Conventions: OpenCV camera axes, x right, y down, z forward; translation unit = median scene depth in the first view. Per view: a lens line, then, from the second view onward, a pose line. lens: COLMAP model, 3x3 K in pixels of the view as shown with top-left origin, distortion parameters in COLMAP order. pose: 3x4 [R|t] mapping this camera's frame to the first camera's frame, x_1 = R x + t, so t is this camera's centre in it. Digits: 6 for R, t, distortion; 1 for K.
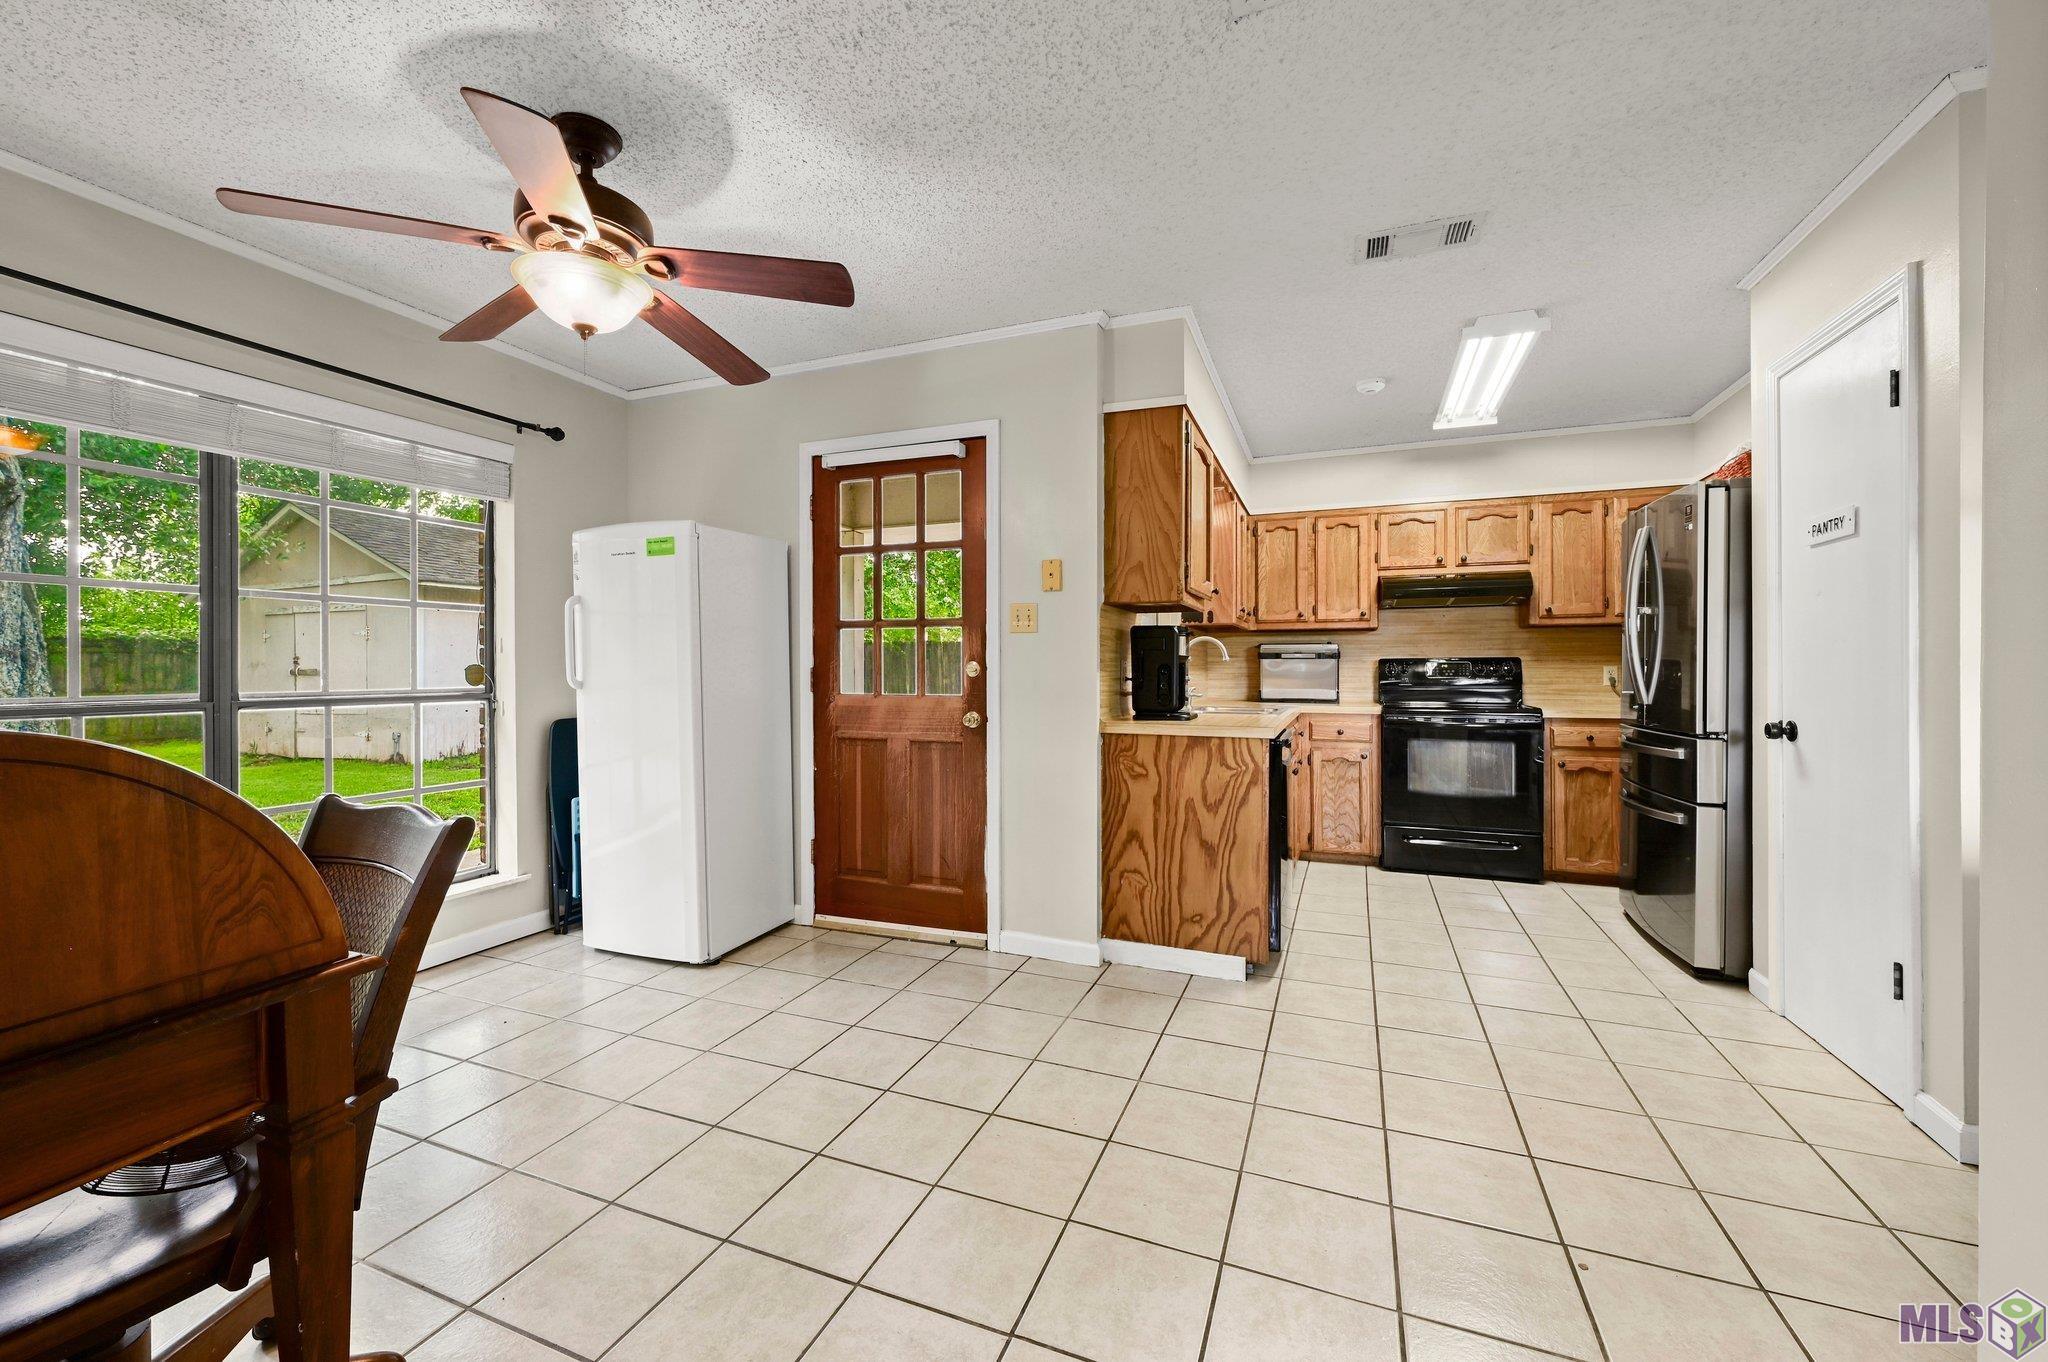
lens RADIAL K [[824.2, 0, 1009.0], [0, 824.2, 670.8], [0, 0, 1]] dist [0.000250, -0.000617]
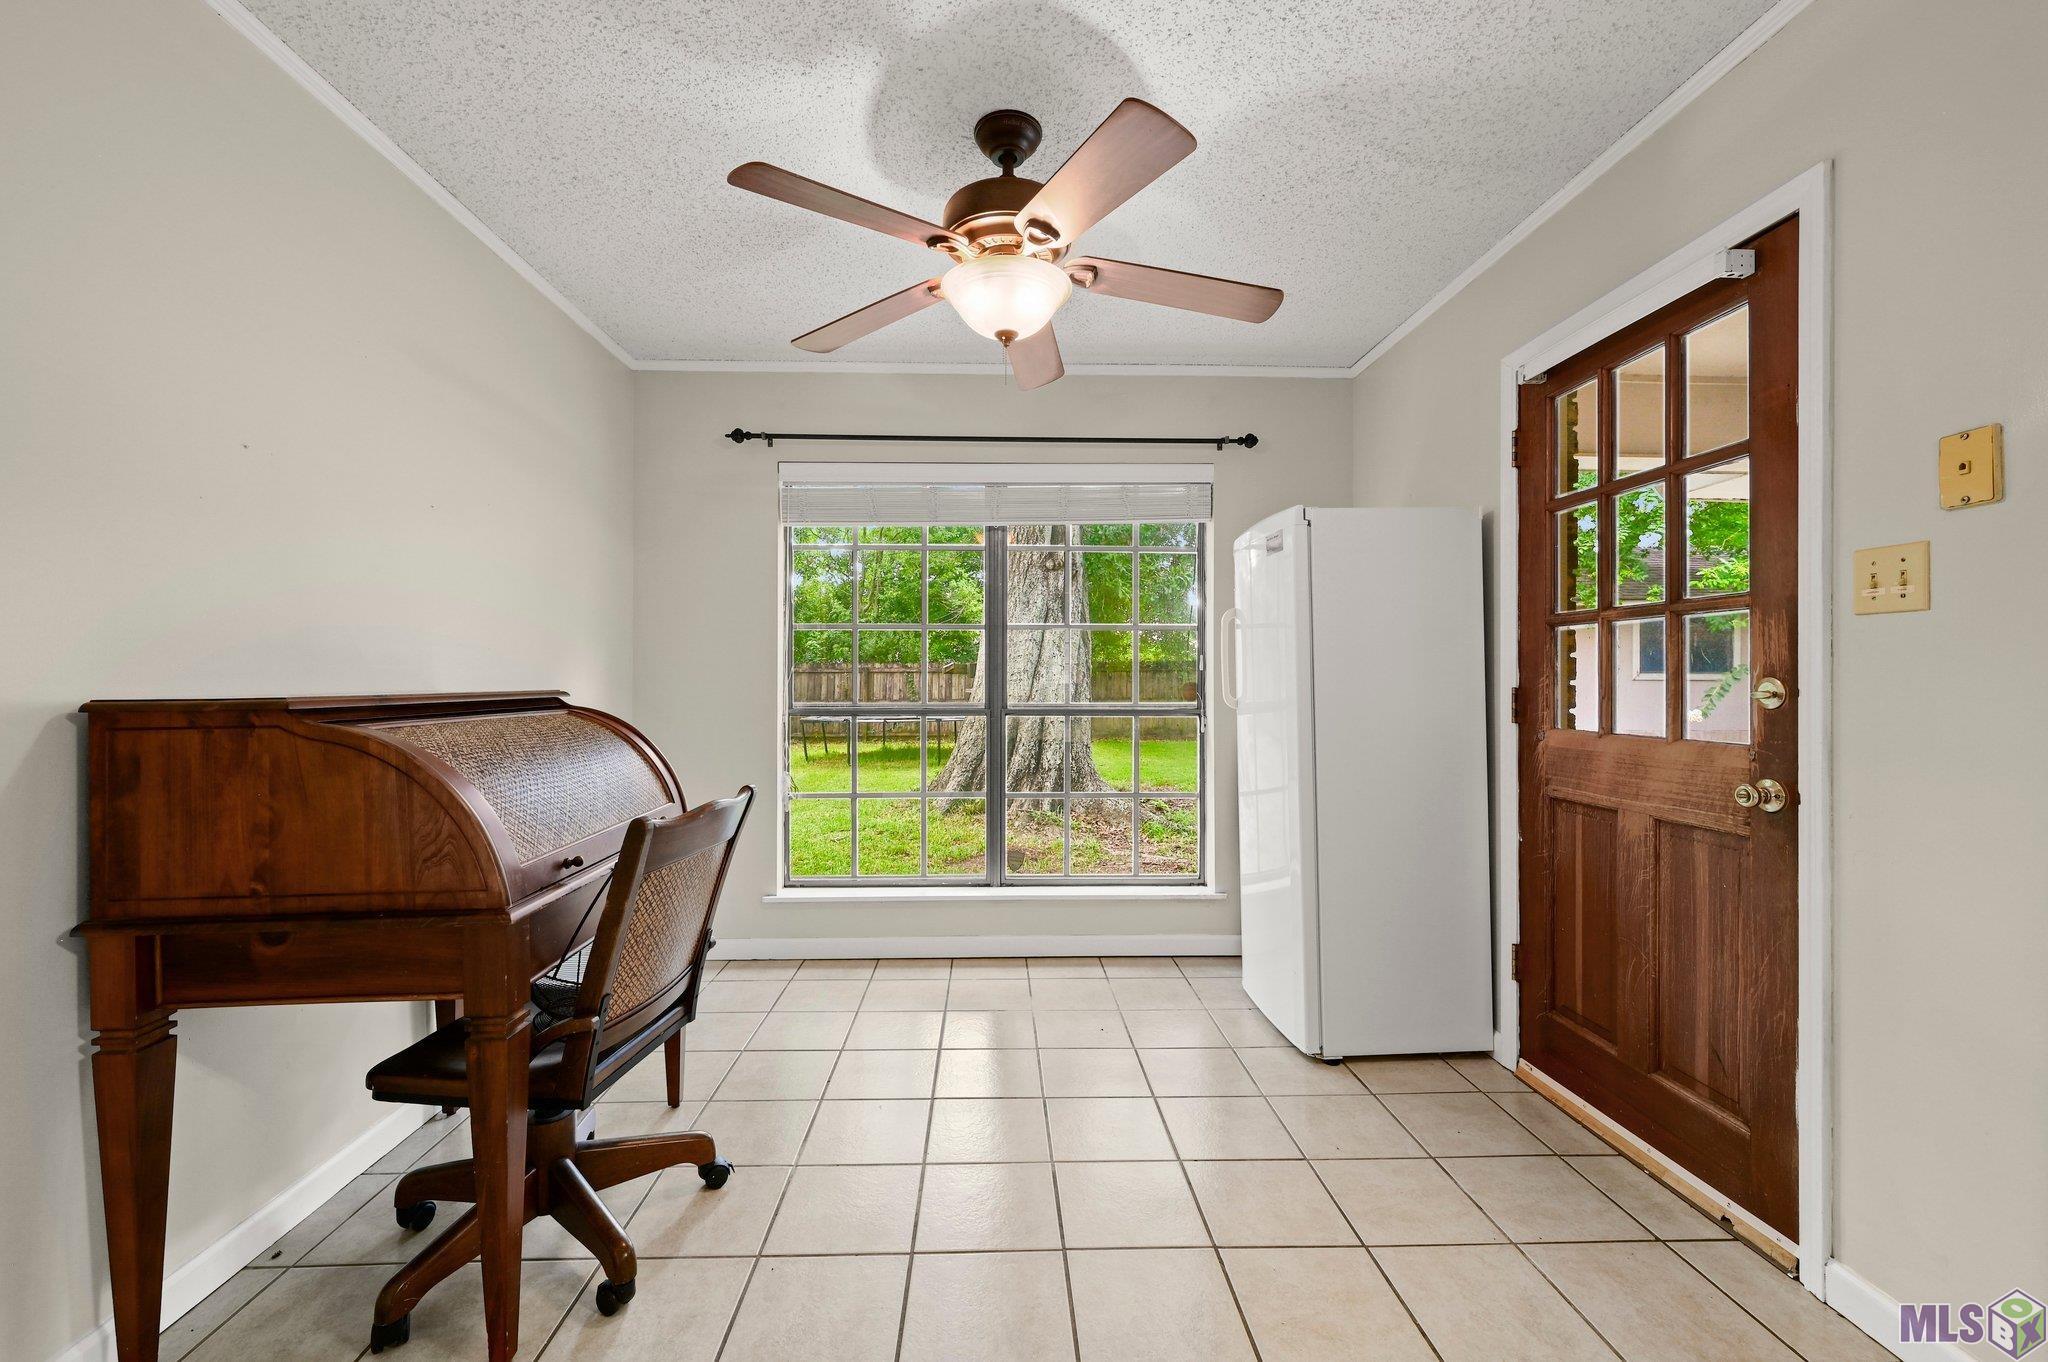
lens RADIAL K [[824.2, 0, 1013.4], [0, 824.2, 680.1], [0, 0, 1]] dist [0.000250, -0.000617]
pose [[0.398540, 0.000723, -0.917150, 0.228192], [-0.005936, 0.999981, -0.001791, -0.006424], [0.917132, 0.006158, 0.398537, 0.383528]]
